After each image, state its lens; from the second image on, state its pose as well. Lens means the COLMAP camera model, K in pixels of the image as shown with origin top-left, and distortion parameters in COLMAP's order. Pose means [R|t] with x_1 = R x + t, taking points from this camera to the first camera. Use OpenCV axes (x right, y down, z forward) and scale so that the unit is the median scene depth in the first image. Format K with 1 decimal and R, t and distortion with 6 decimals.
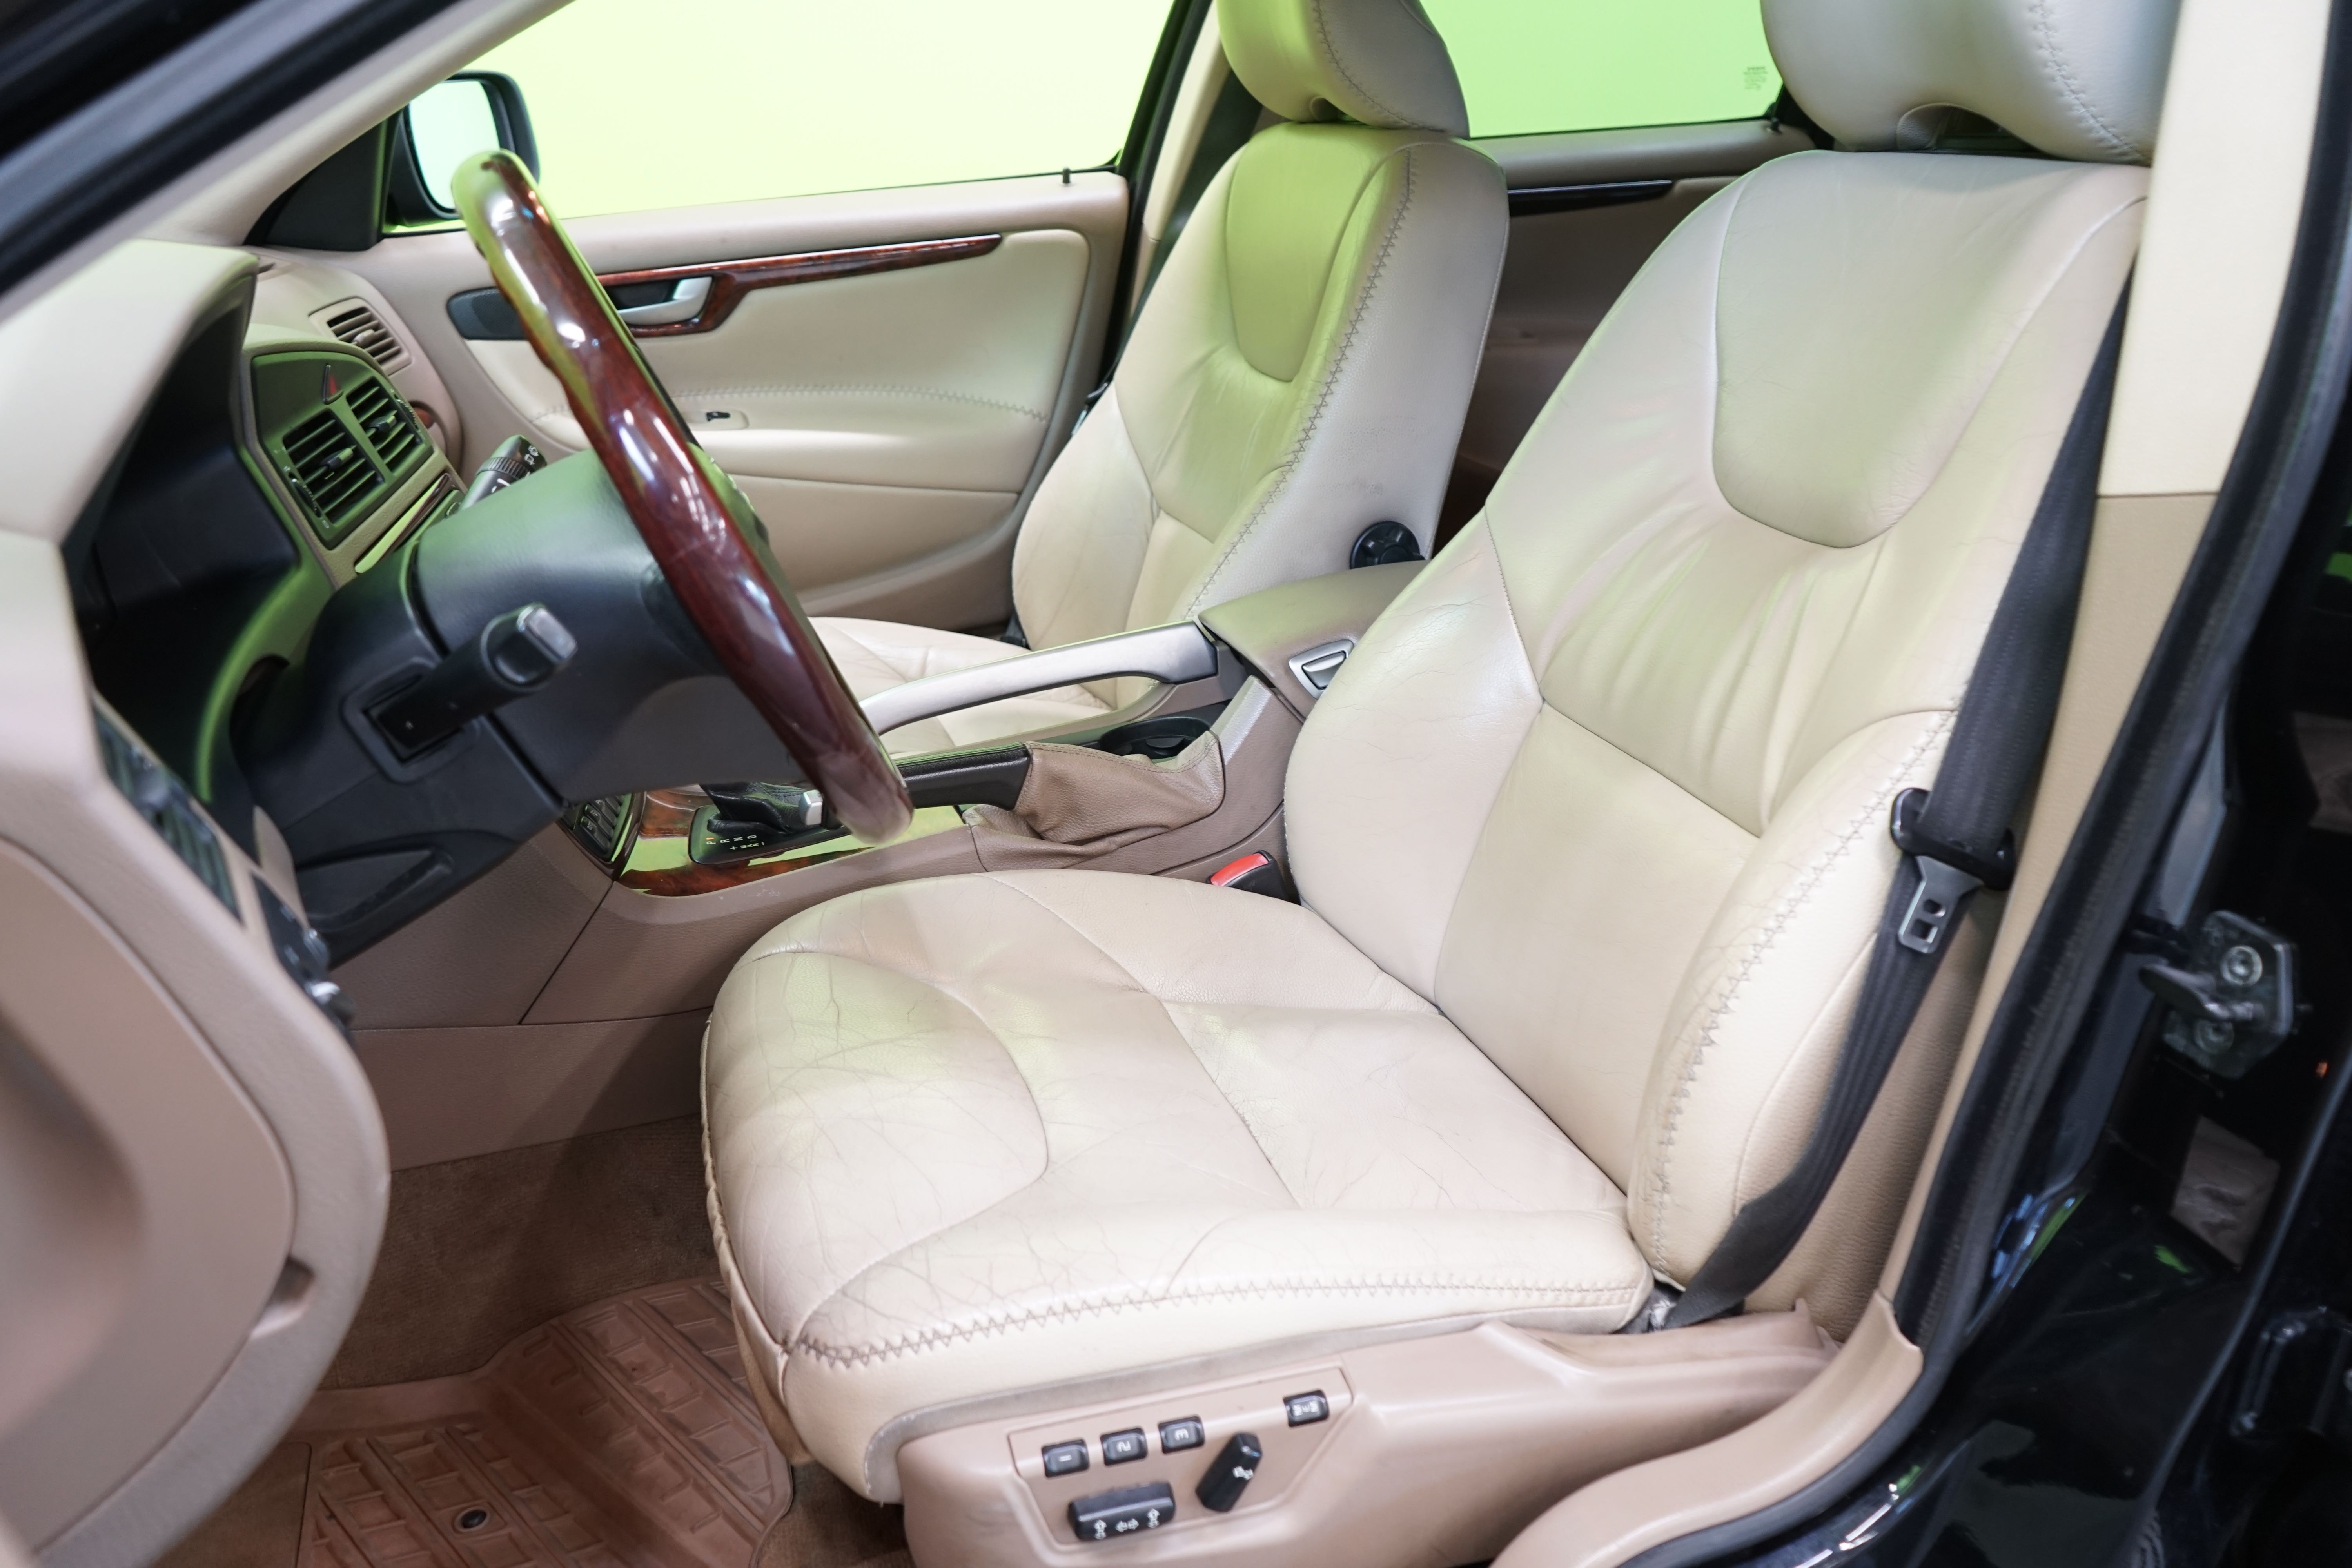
lens RADIAL K [[1859.2, 0, 1176.0], [0, 1859.2, 784.0], [0, 0, 1]] dist [-0.007775, -0.003402]
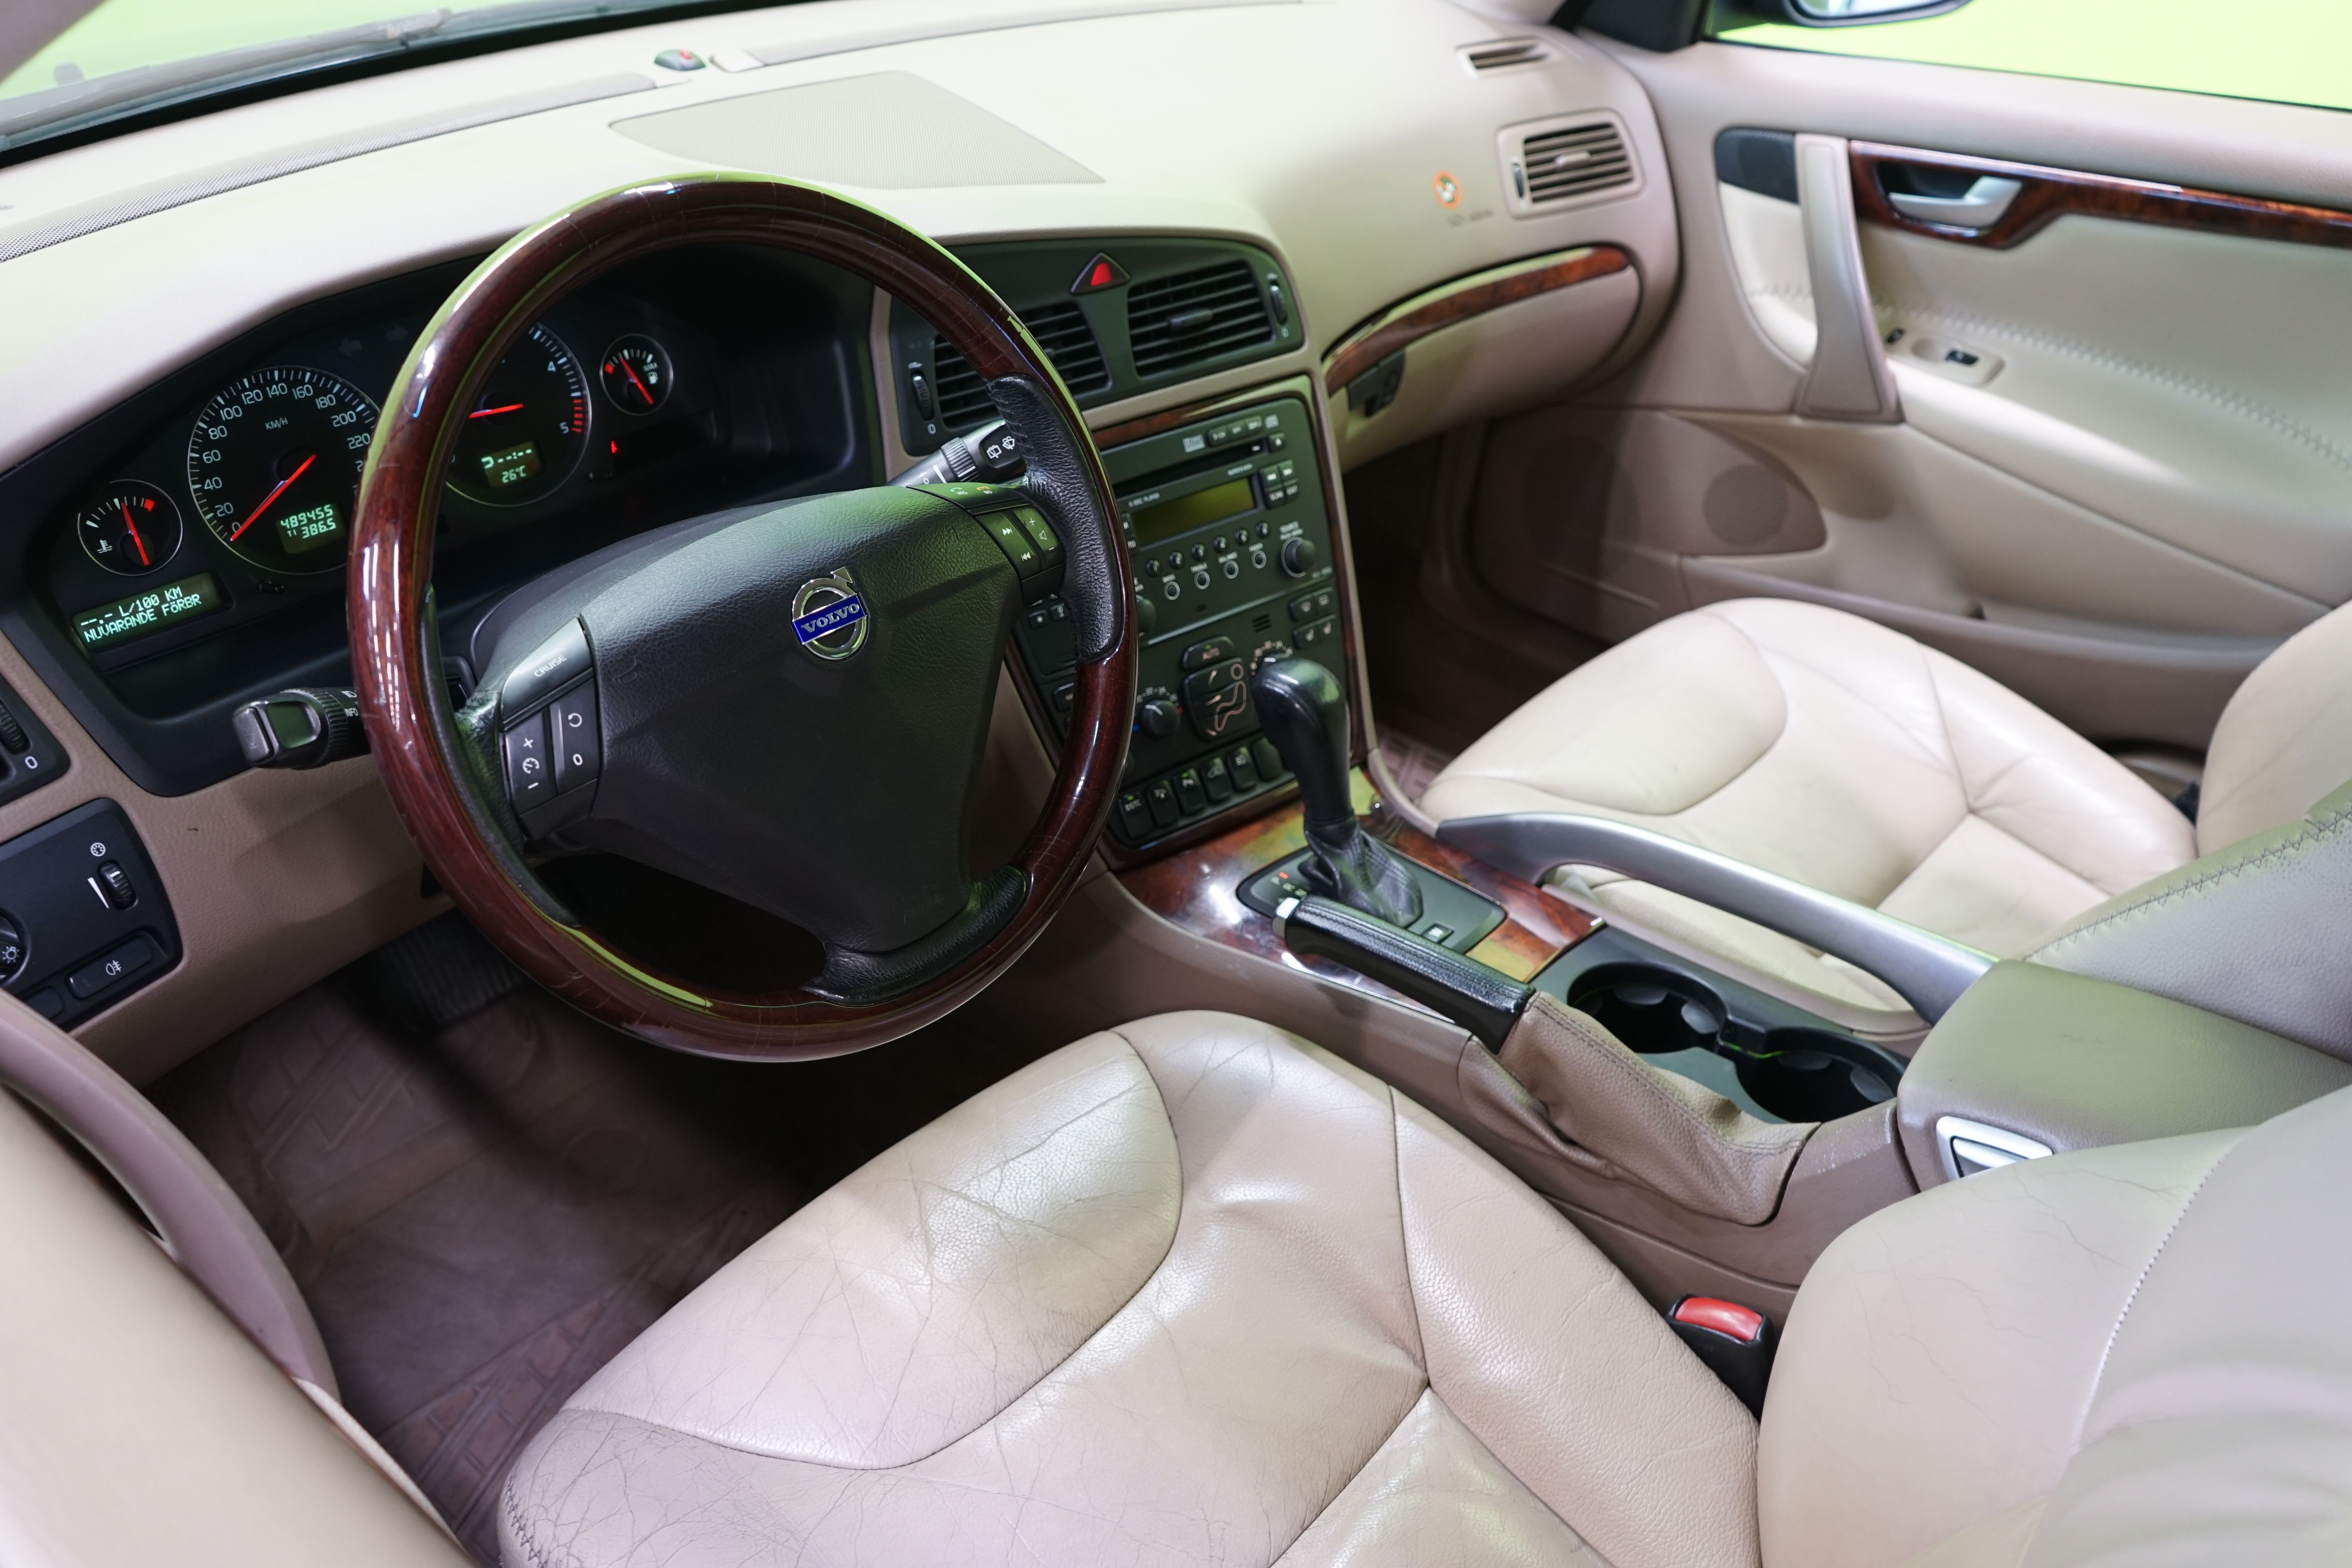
lens RADIAL K [[1859.2, 0, 1176.0], [0, 1859.2, 784.0], [0, 0, 1]] dist [-0.007775, -0.003402]
pose [[0.502535, 0.495744, -0.708306, 0.229538], [-0.346275, 0.866100, 0.360506, -0.215831], [0.792182, 0.064102, 0.606909, 0.293705]]
